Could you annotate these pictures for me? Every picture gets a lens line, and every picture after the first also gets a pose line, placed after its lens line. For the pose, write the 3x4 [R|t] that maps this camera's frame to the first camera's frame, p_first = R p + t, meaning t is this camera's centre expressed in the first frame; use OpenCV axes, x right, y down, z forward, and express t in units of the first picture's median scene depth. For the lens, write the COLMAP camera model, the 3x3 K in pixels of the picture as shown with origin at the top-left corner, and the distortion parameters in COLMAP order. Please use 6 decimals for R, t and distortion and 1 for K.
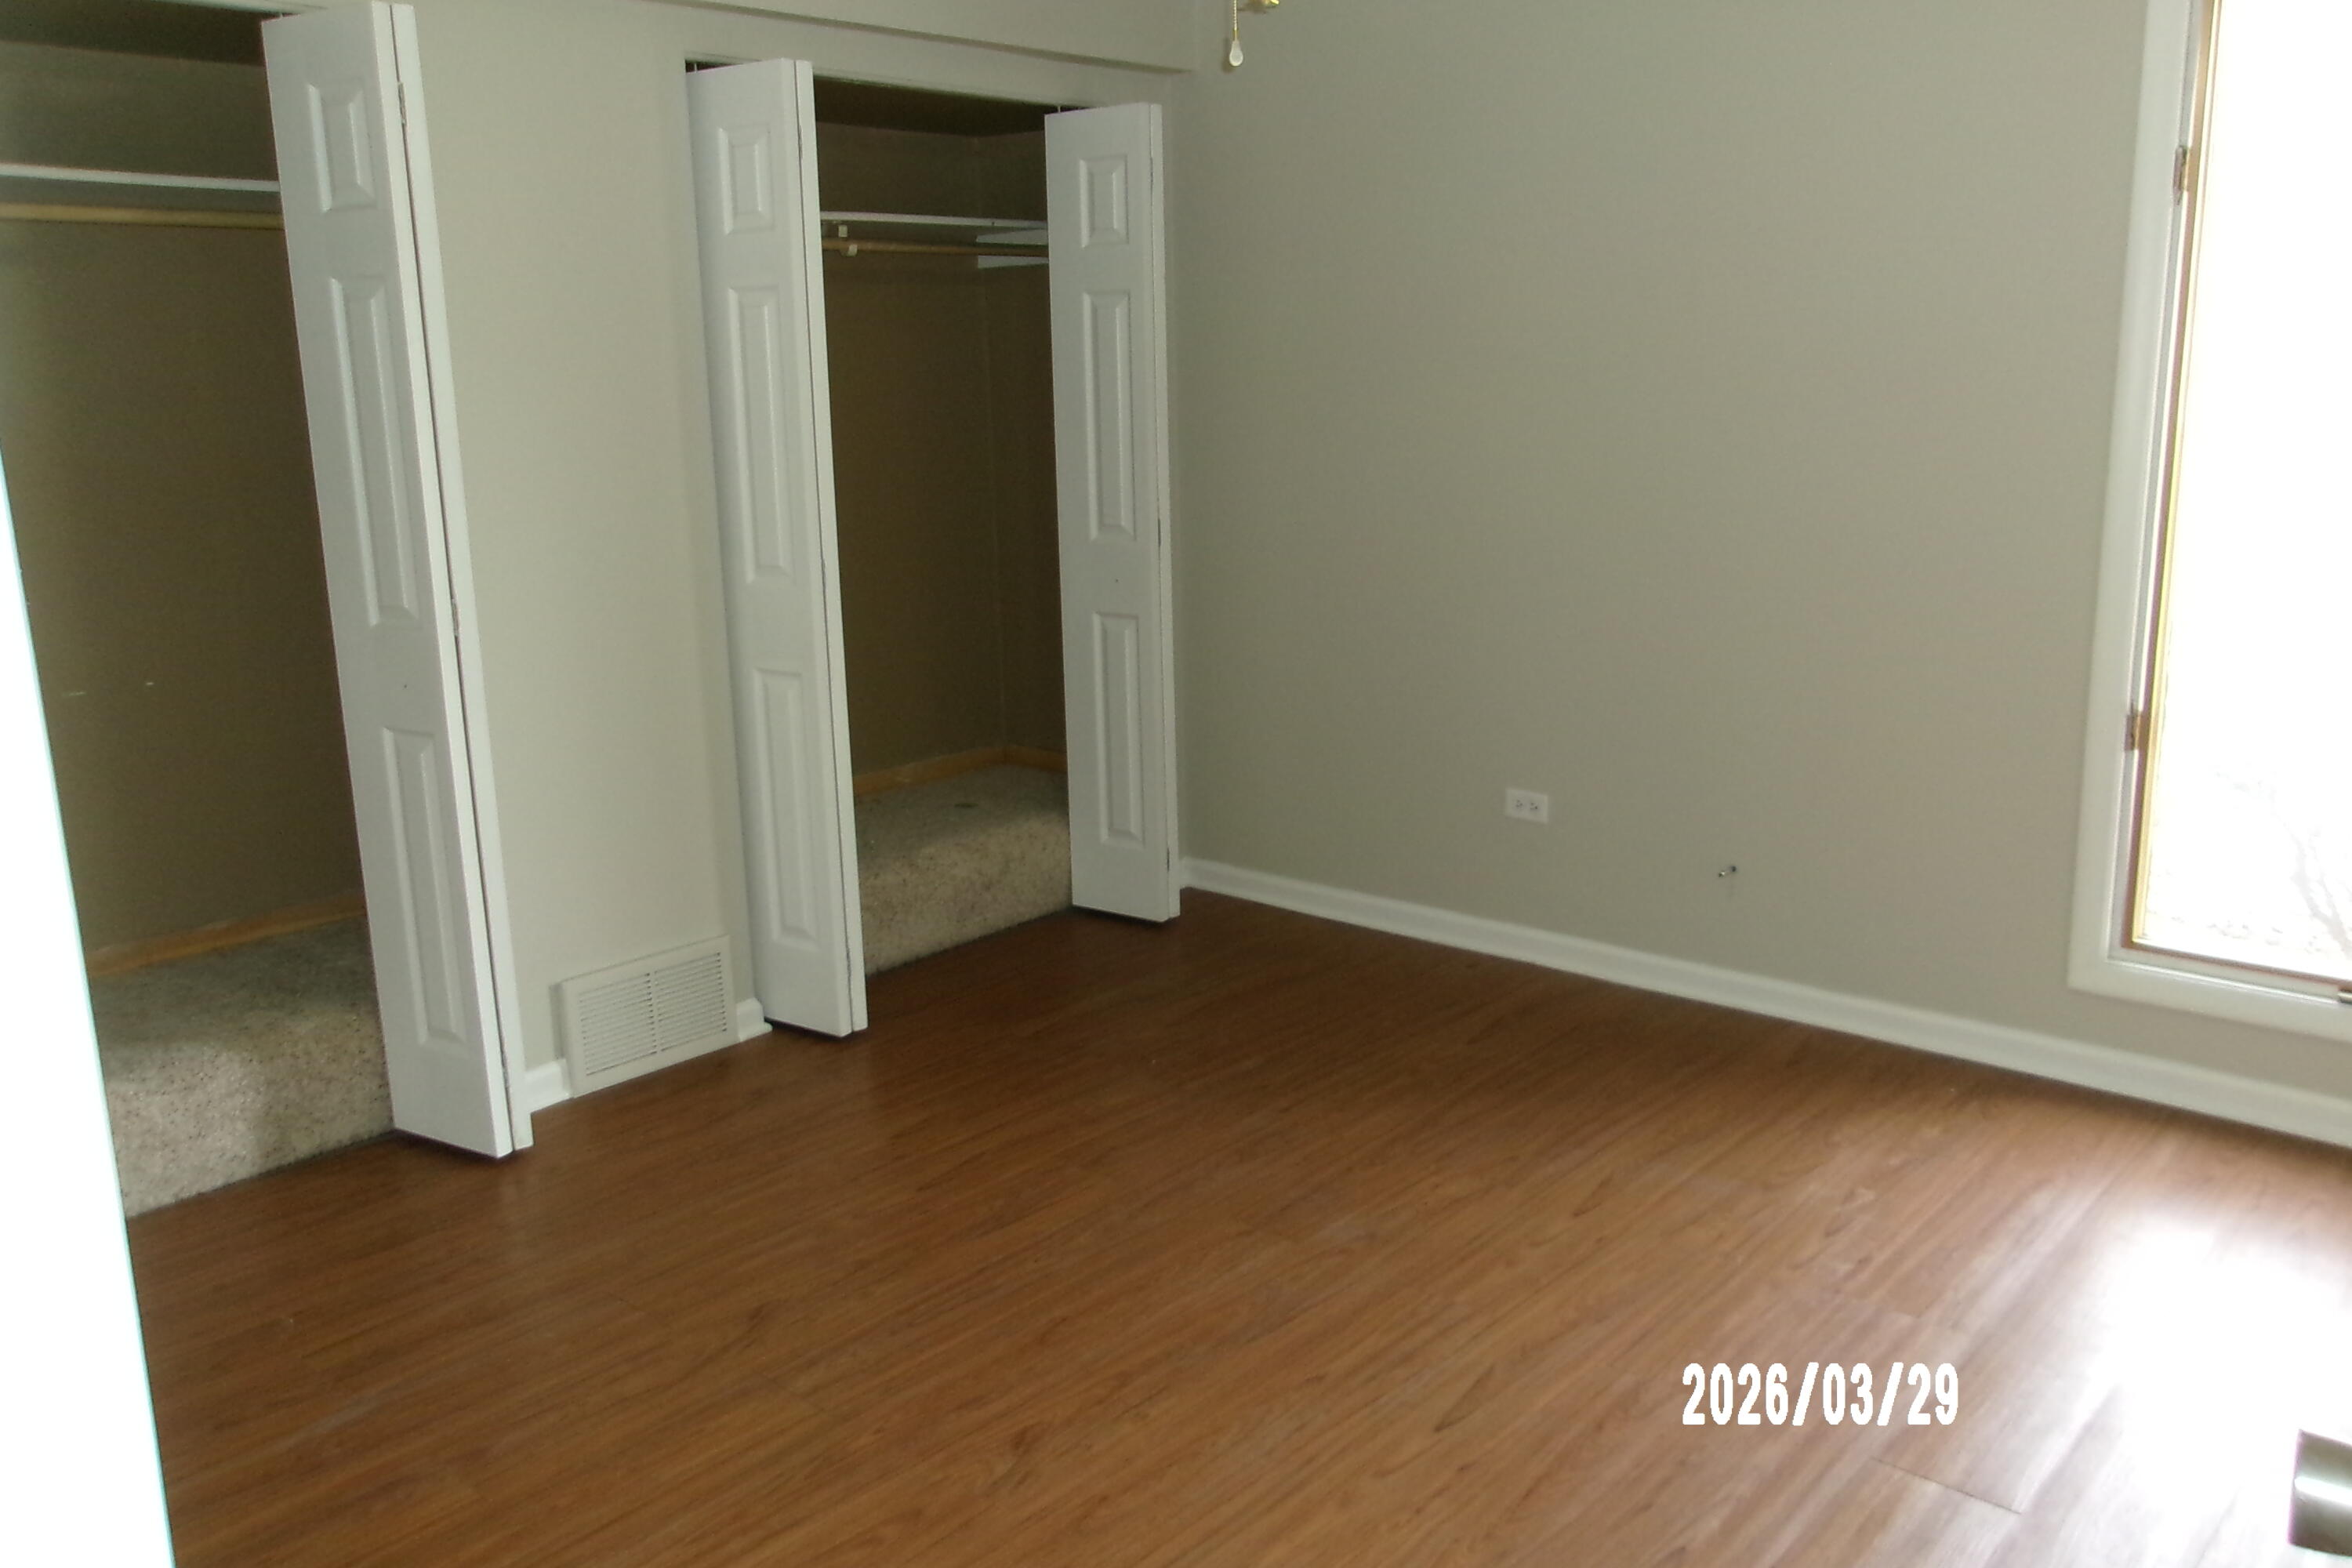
lens RADIAL K [[1876.8, 0, 1188.8], [0, 1876.8, 752.1], [0, 0, 1]] dist [-0.026483, 0.088713]
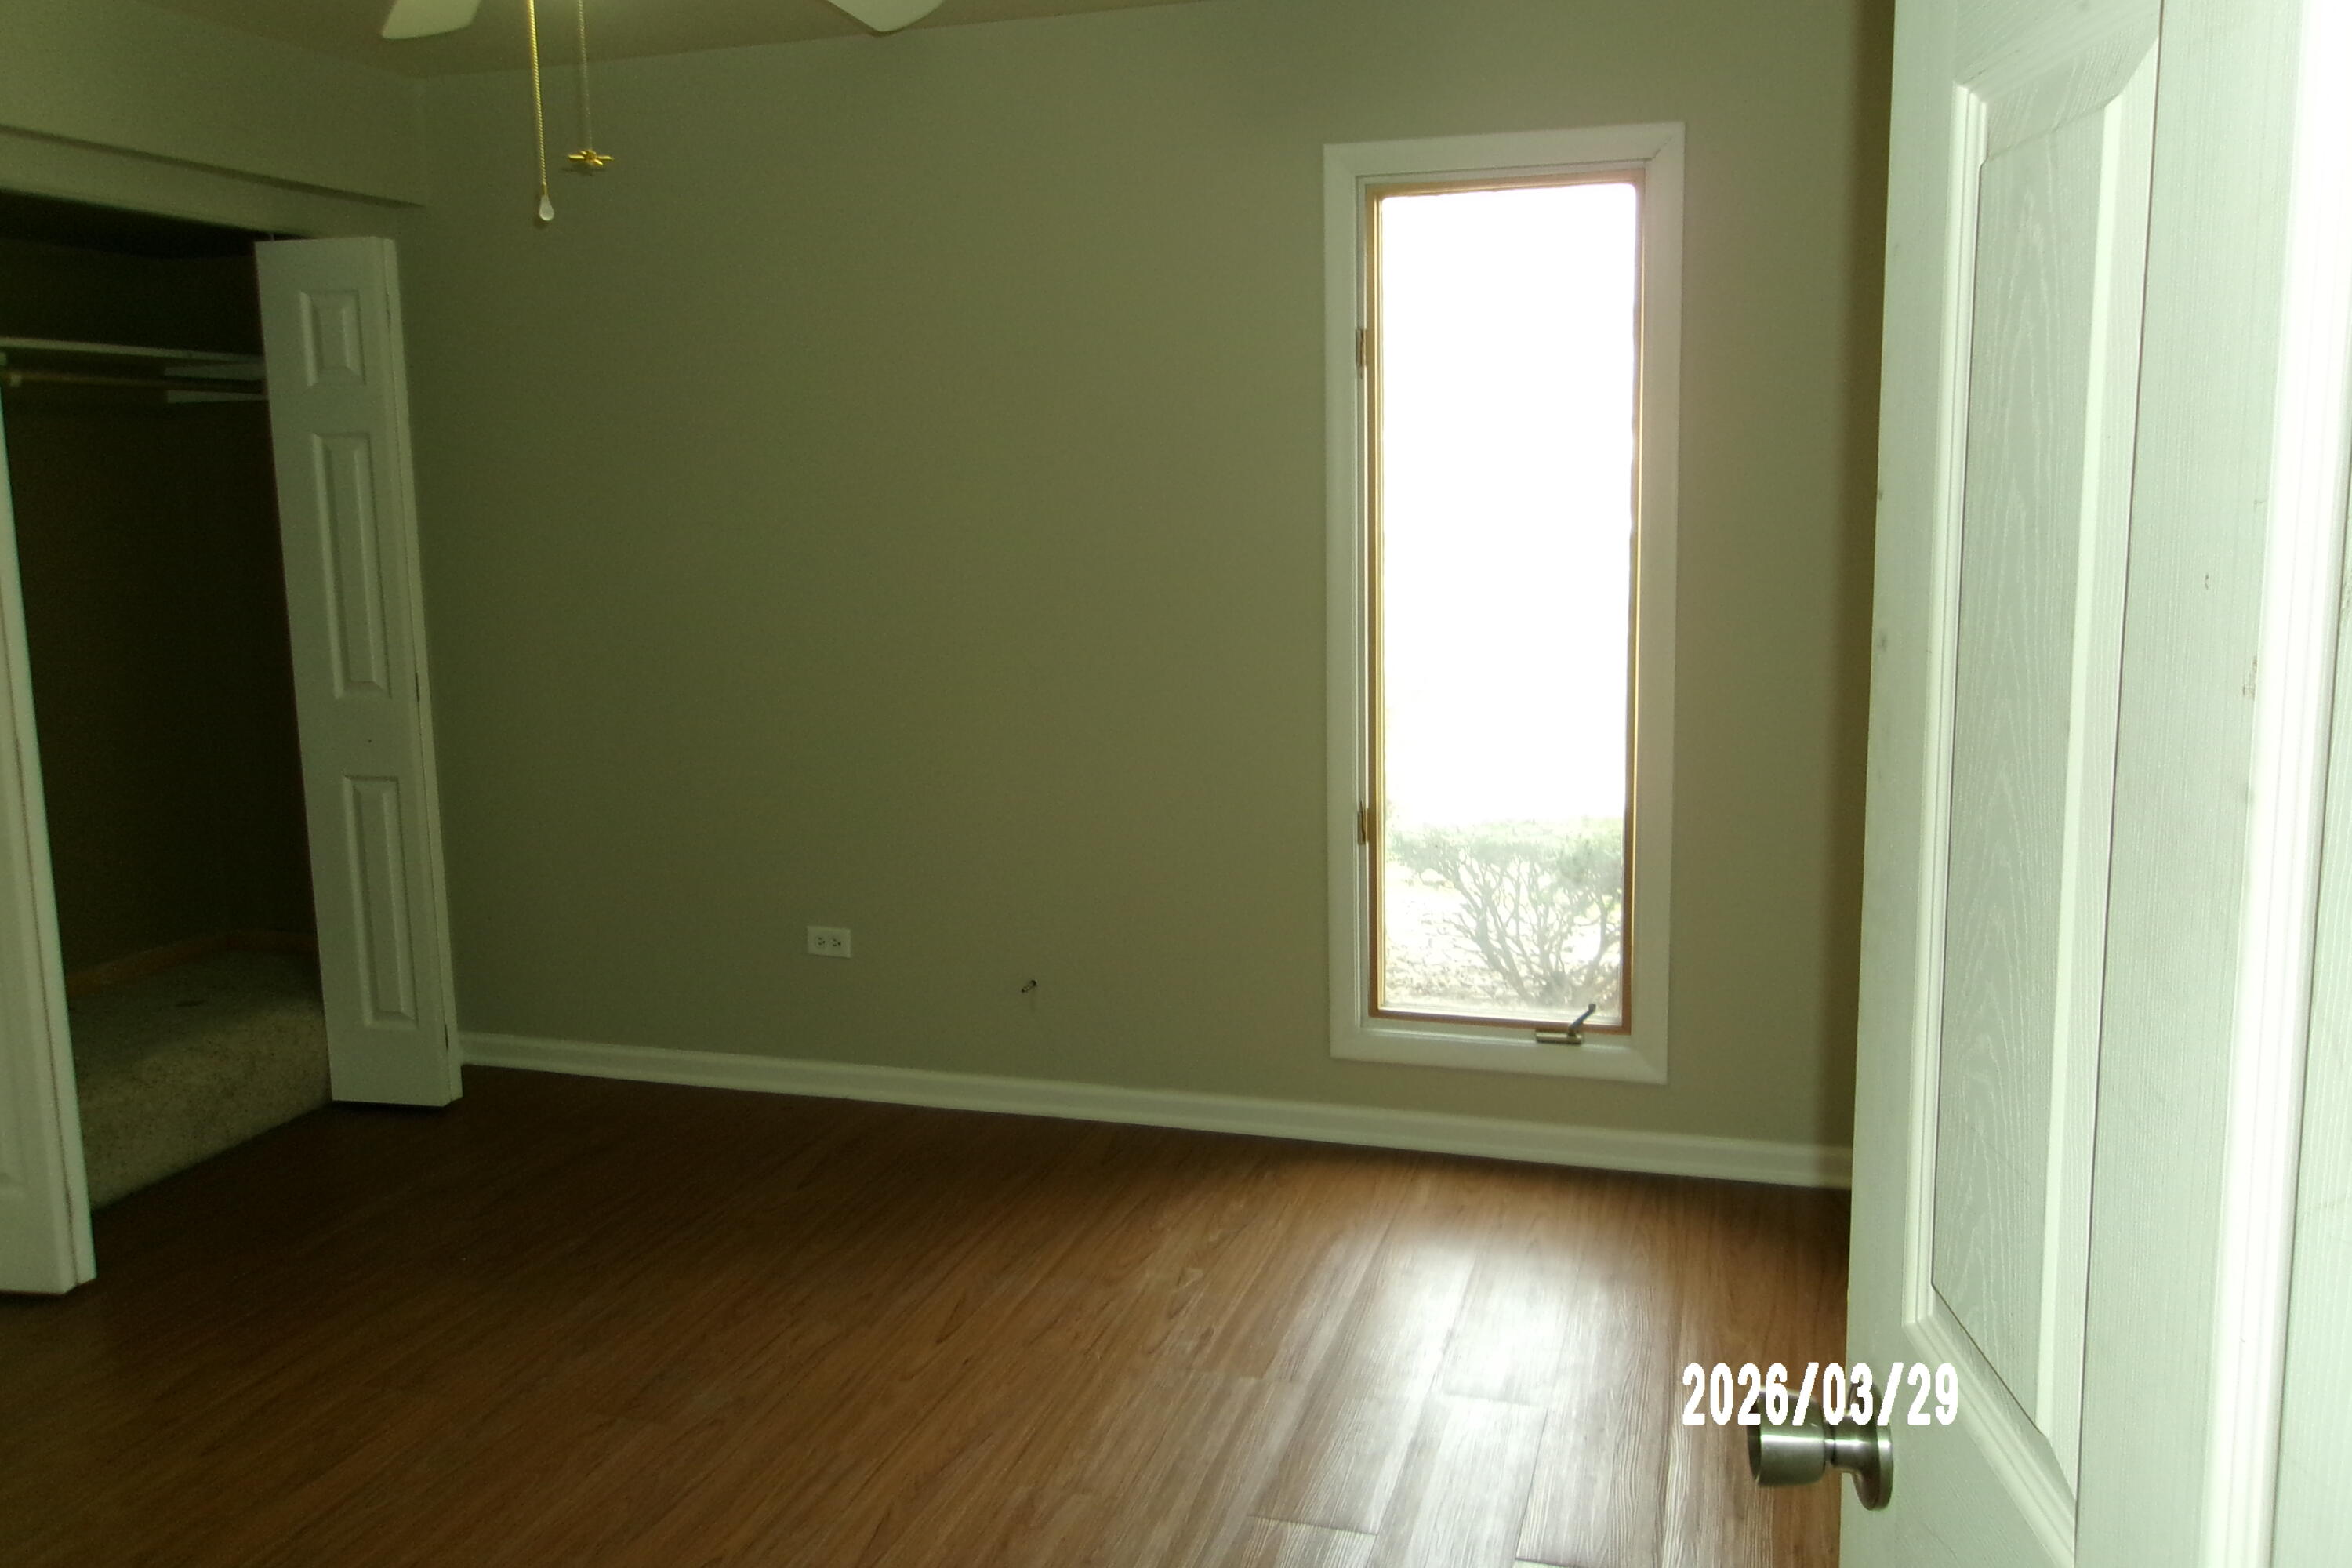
lens RADIAL K [[1876.8, 0, 1188.8], [0, 1876.8, 752.1], [0, 0, 1]] dist [-0.026483, 0.088713]
pose [[0.912178, -0.056585, 0.405868, -0.057670], [0.083758, 0.995257, -0.049488, -0.008513], [-0.401143, 0.079136, 0.912591, -0.006741]]
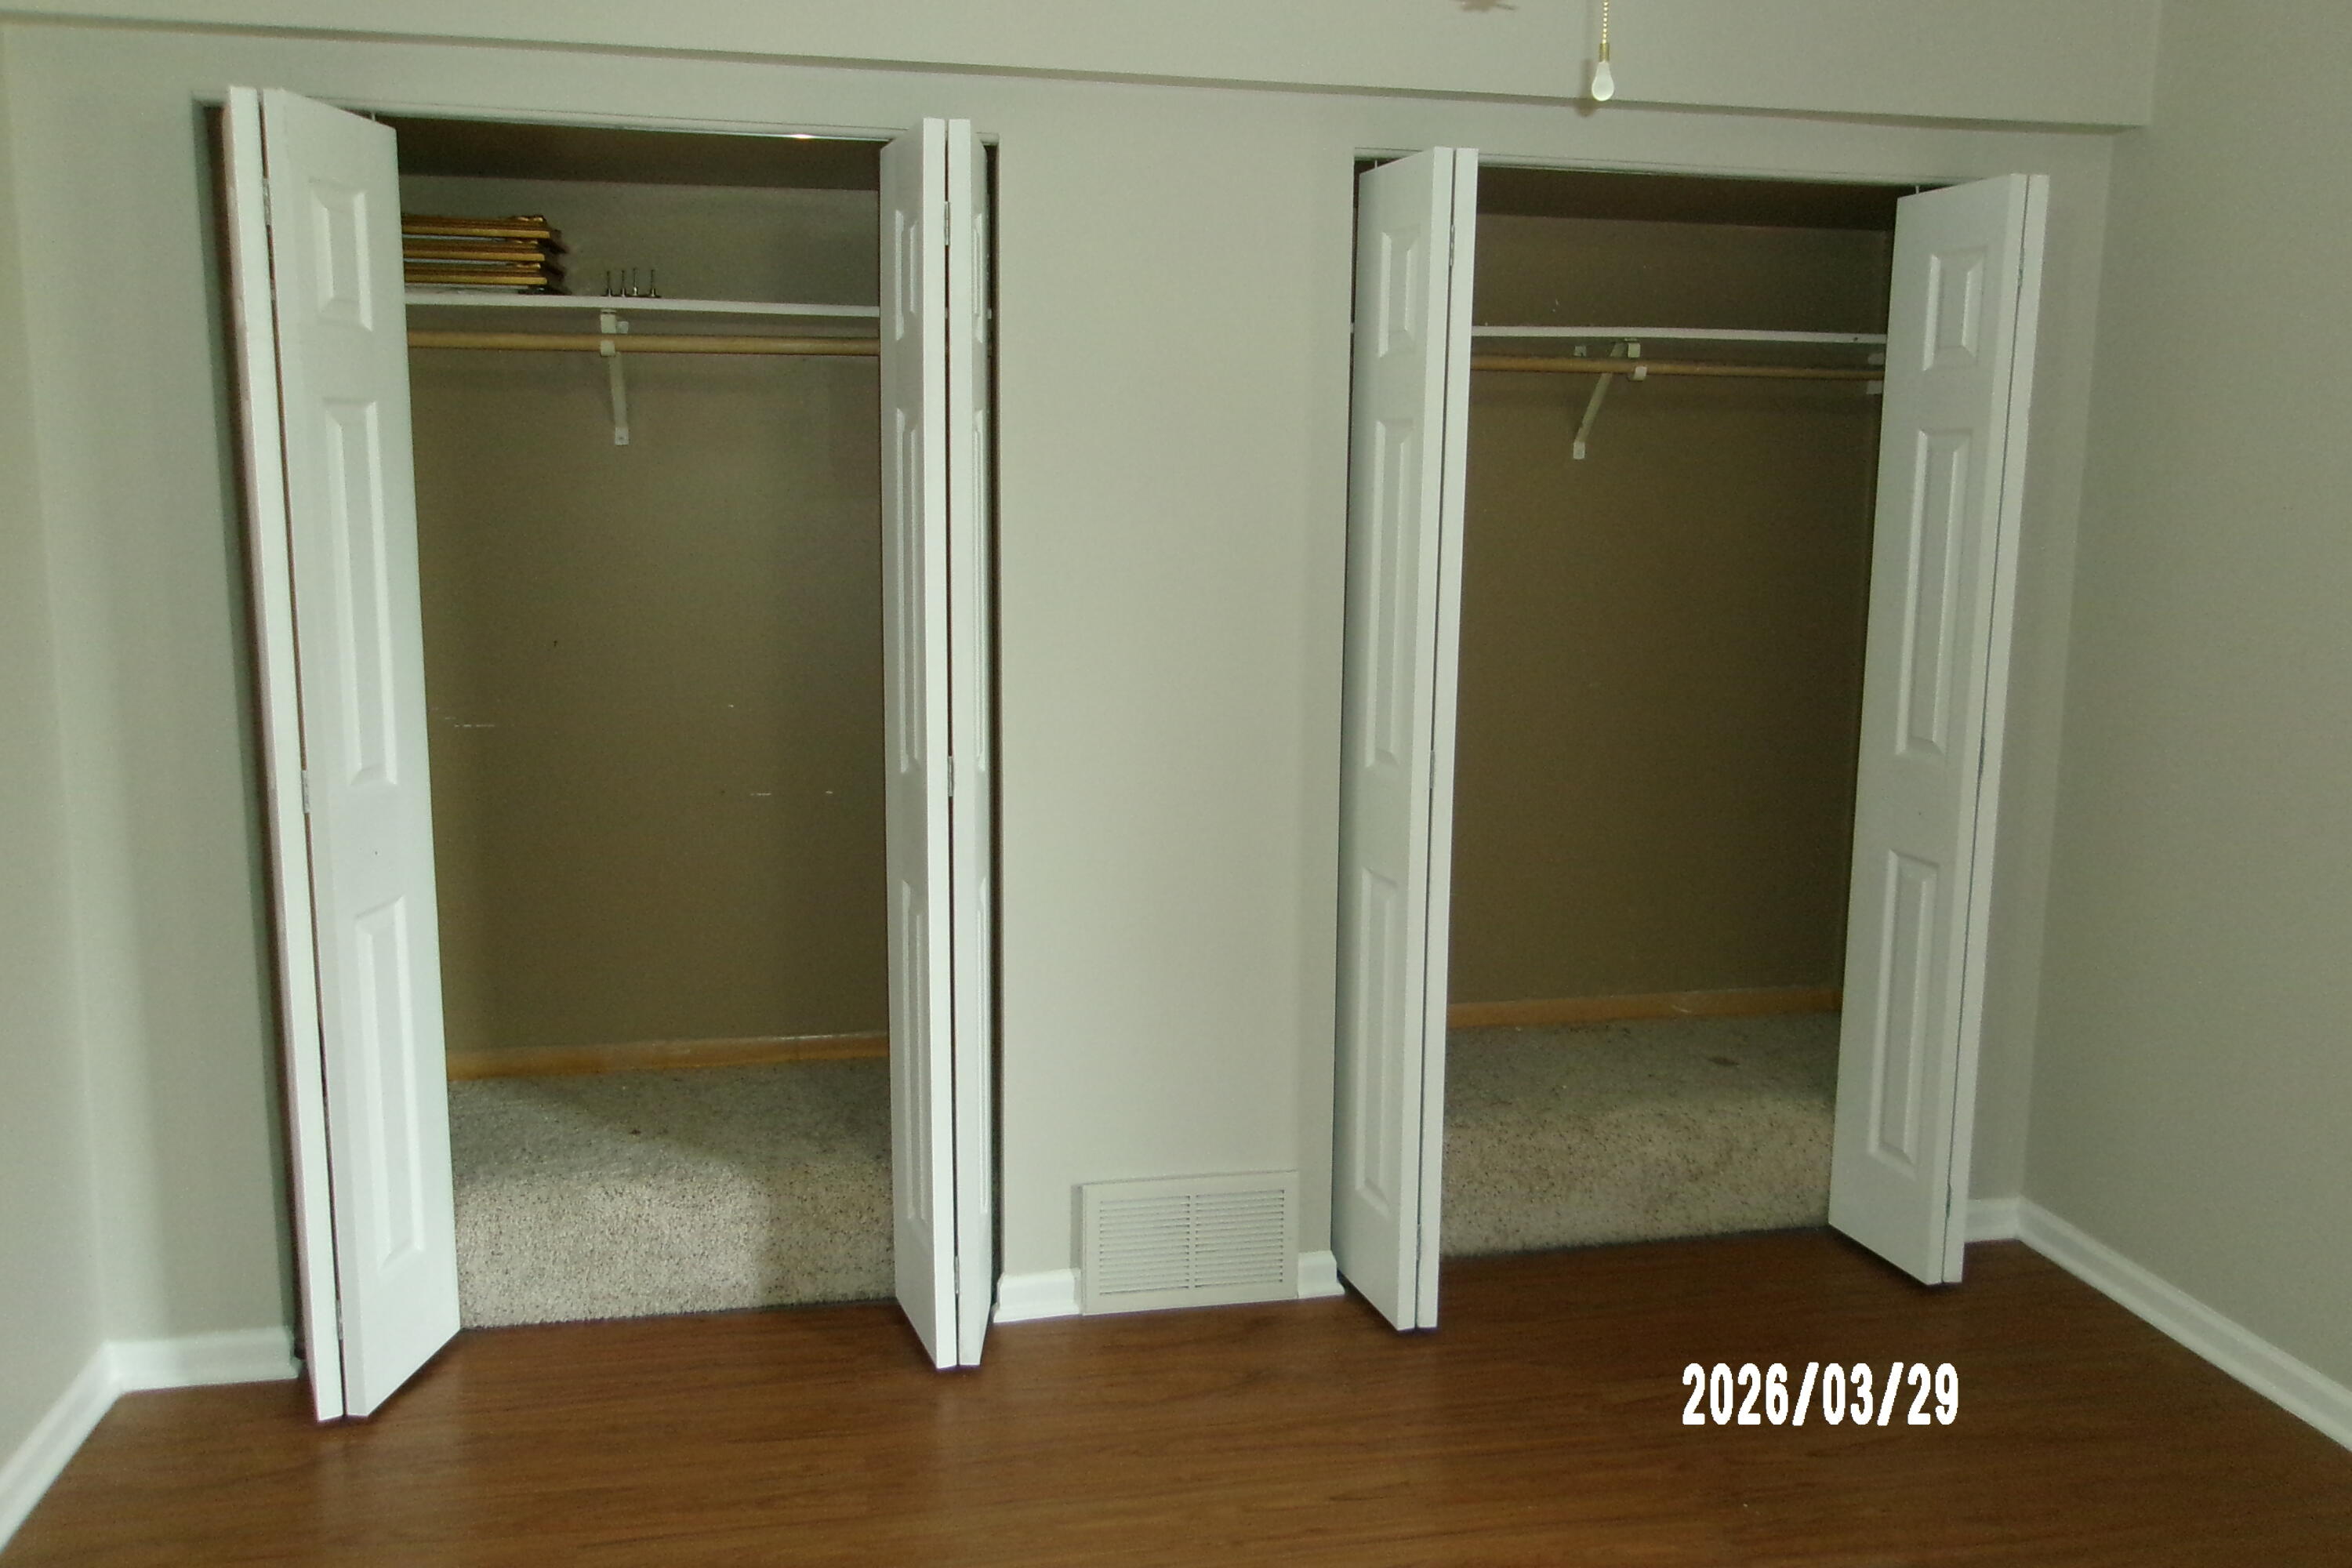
lens RADIAL K [[1876.8, 0, 1188.8], [0, 1876.8, 752.1], [0, 0, 1]] dist [-0.026483, 0.088713]
pose [[0.798984, 0.123148, -0.588607, 0.208855], [-0.155569, 0.987815, -0.004502, -0.085906], [0.580881, 0.095166, 0.808407, 0.293843]]
